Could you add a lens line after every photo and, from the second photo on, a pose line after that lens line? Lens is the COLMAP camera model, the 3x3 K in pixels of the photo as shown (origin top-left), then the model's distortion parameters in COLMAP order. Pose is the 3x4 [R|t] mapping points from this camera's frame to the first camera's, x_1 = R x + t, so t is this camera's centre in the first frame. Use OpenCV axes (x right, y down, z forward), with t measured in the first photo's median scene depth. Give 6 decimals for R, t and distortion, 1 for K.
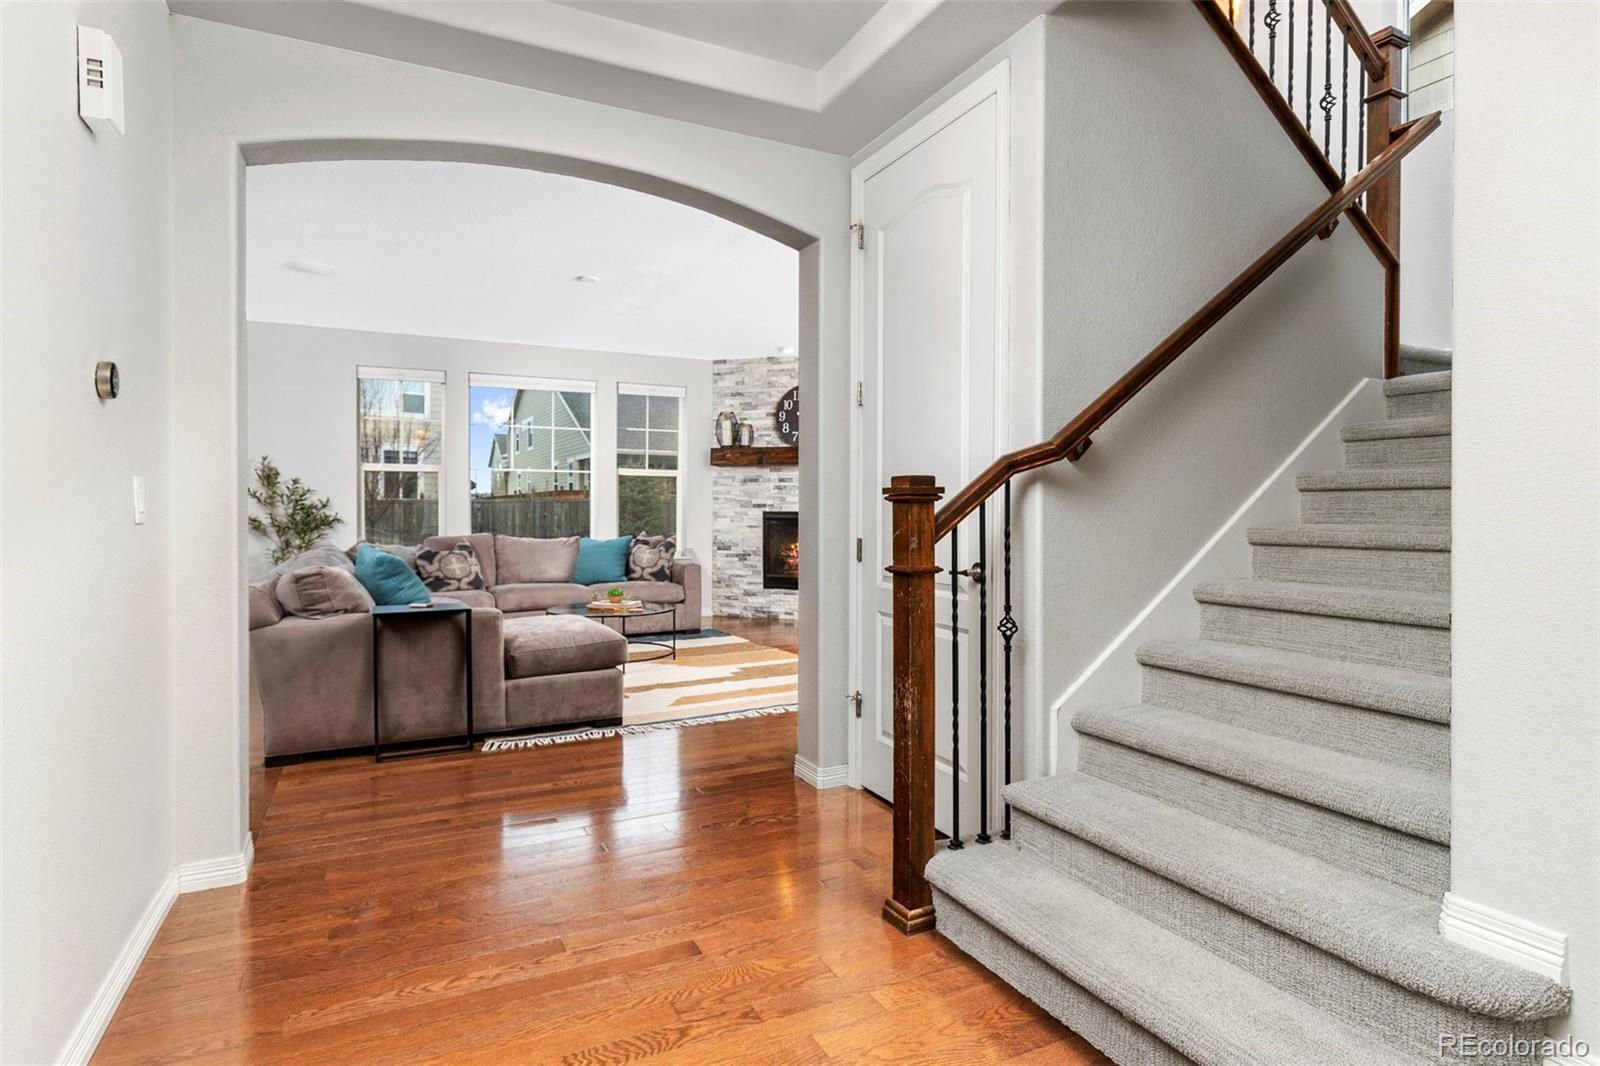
lens RADIAL K [[857.2, 0, 800.0], [0, 857.2, 533.0], [0, 0, 1]] dist [-0.001044, -0.000024]
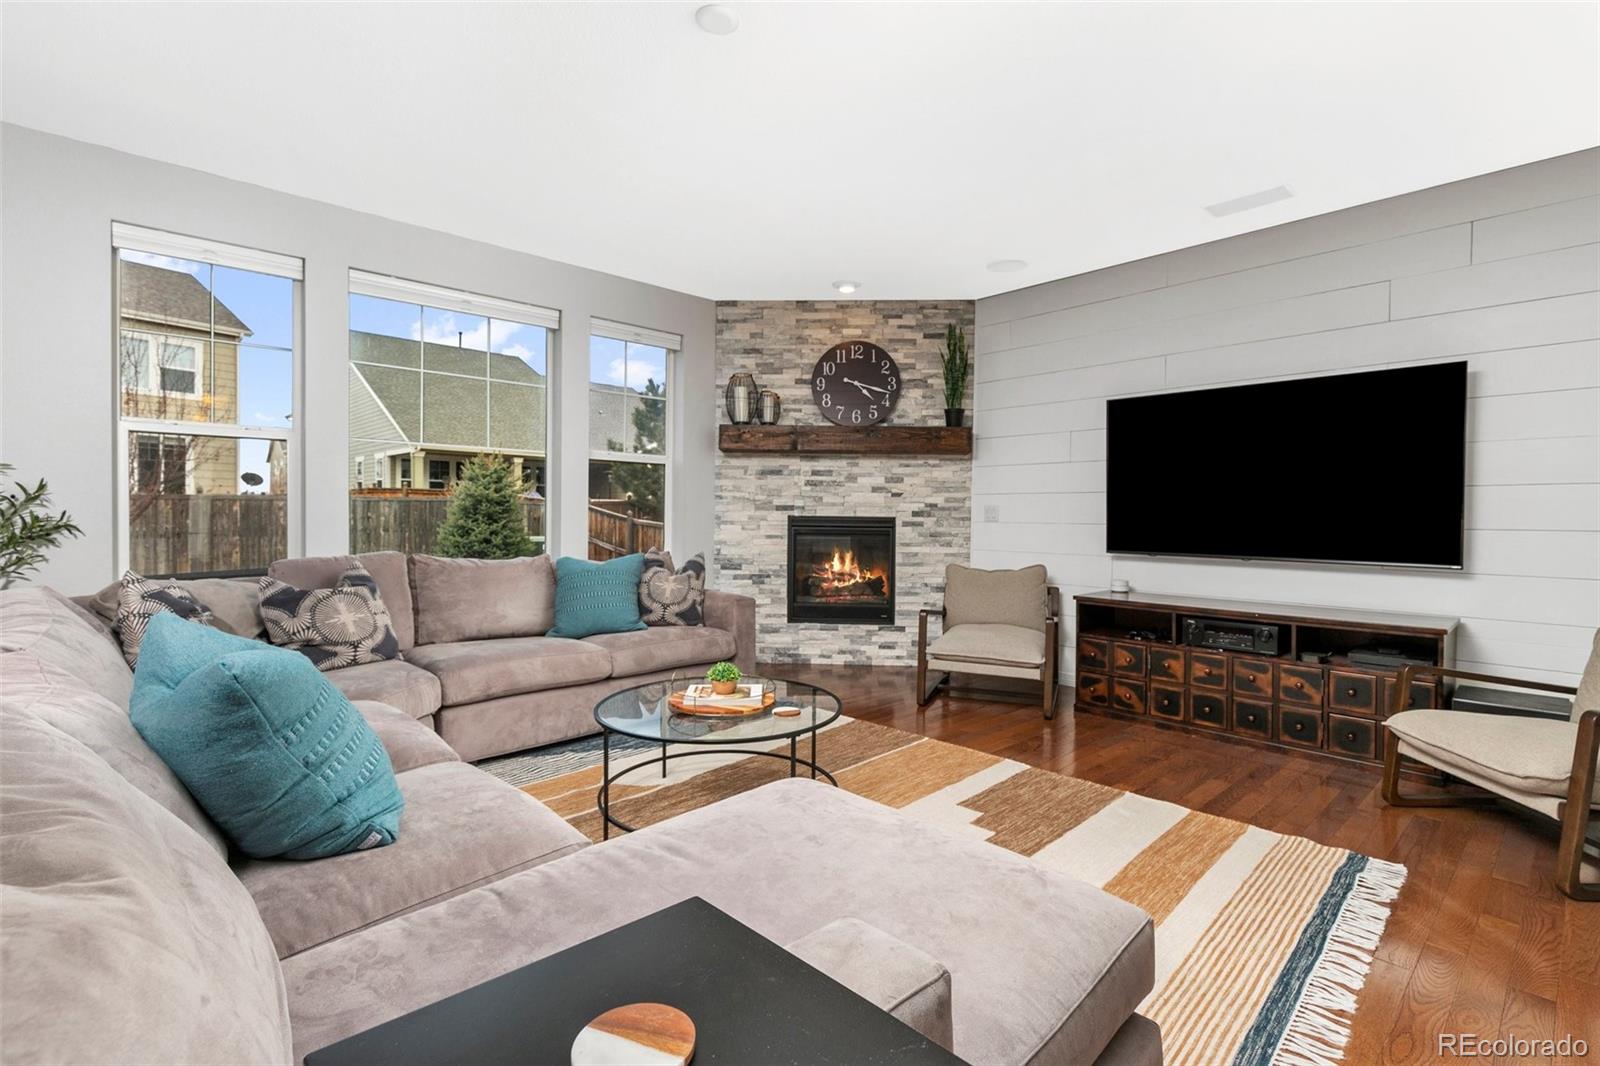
lens RADIAL K [[761.4, 0, 800.0], [0, 761.4, 533.0], [0, 0, 1]] dist [0.002926, 0.000229]
pose [[0.963948, 0.002752, 0.266076, -0.206233], [-0.002580, 0.999996, -0.000995, -0.010099], [-0.266078, 0.000272, 0.963951, 0.383498]]
